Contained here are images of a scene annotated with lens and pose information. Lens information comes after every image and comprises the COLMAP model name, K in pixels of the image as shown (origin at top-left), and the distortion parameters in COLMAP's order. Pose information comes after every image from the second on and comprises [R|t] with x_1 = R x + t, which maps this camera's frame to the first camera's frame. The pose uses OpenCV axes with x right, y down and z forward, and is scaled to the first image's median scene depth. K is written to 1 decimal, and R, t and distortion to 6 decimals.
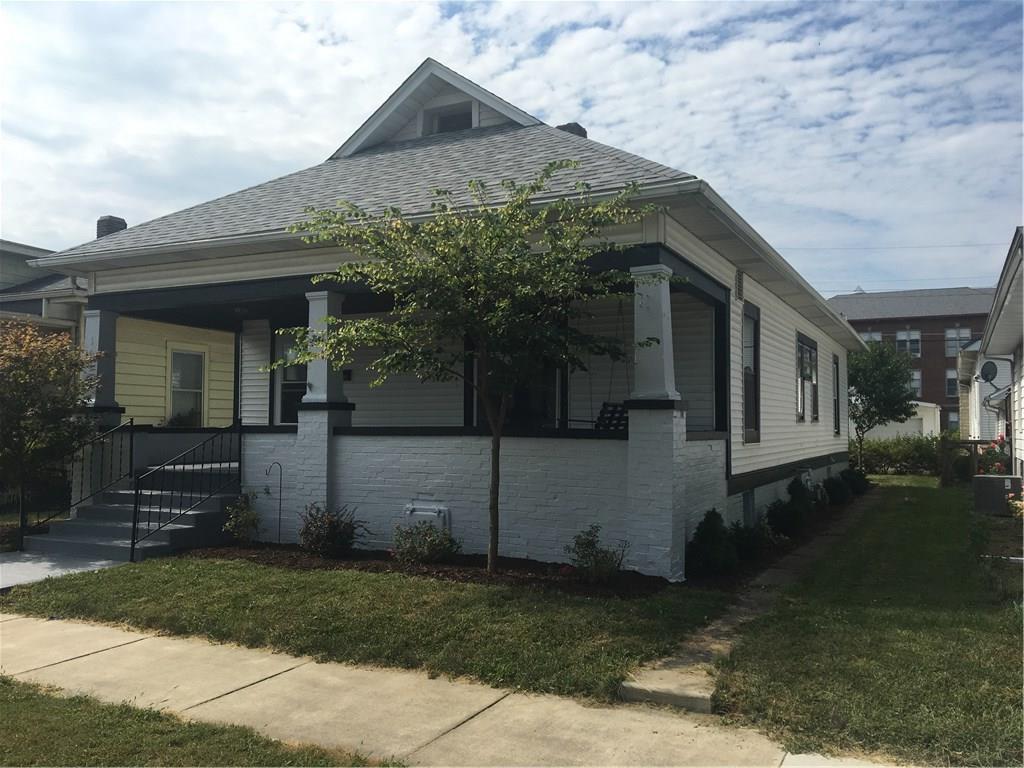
lens RADIAL K [[850.6, 0, 532.5], [0, 850.6, 385.0], [0, 0, 1]] dist [0.108844, -0.128010]
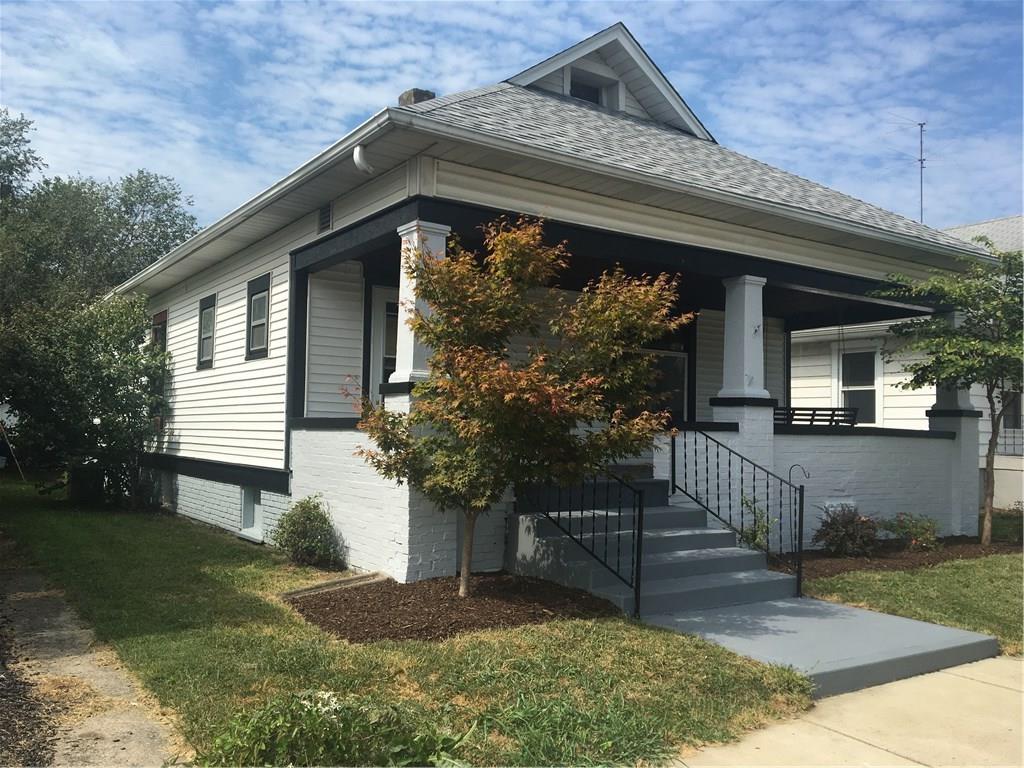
lens RADIAL K [[850.6, 0, 532.5], [0, 850.6, 385.0], [0, 0, 1]] dist [0.108844, -0.128010]
pose [[0.478968, 0.049885, 0.876414, -1.030981], [-0.056431, 0.998069, -0.025970, 0.038528], [-0.876017, -0.037018, 0.480858, 0.681995]]
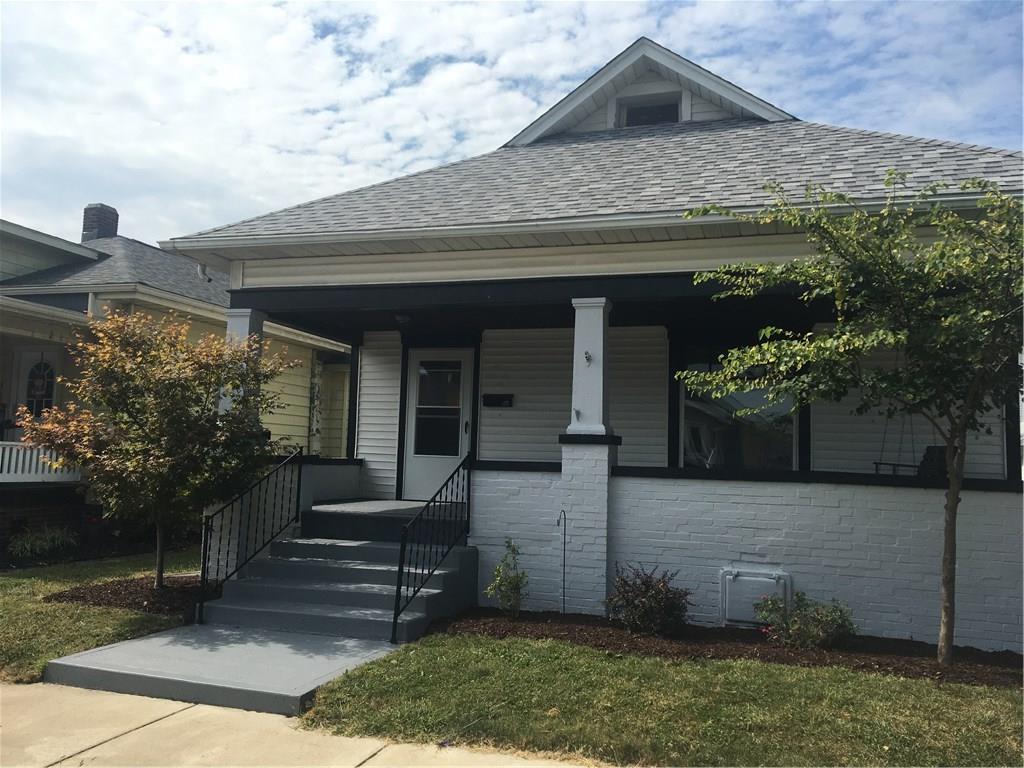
lens RADIAL K [[850.6, 0, 532.5], [0, 850.6, 385.0], [0, 0, 1]] dist [0.108844, -0.128010]
pose [[0.986872, 0.037725, 0.157034, -0.381486], [-0.031959, 0.998725, -0.039081, 0.006040], [-0.158308, 0.033550, 0.986820, 0.192509]]
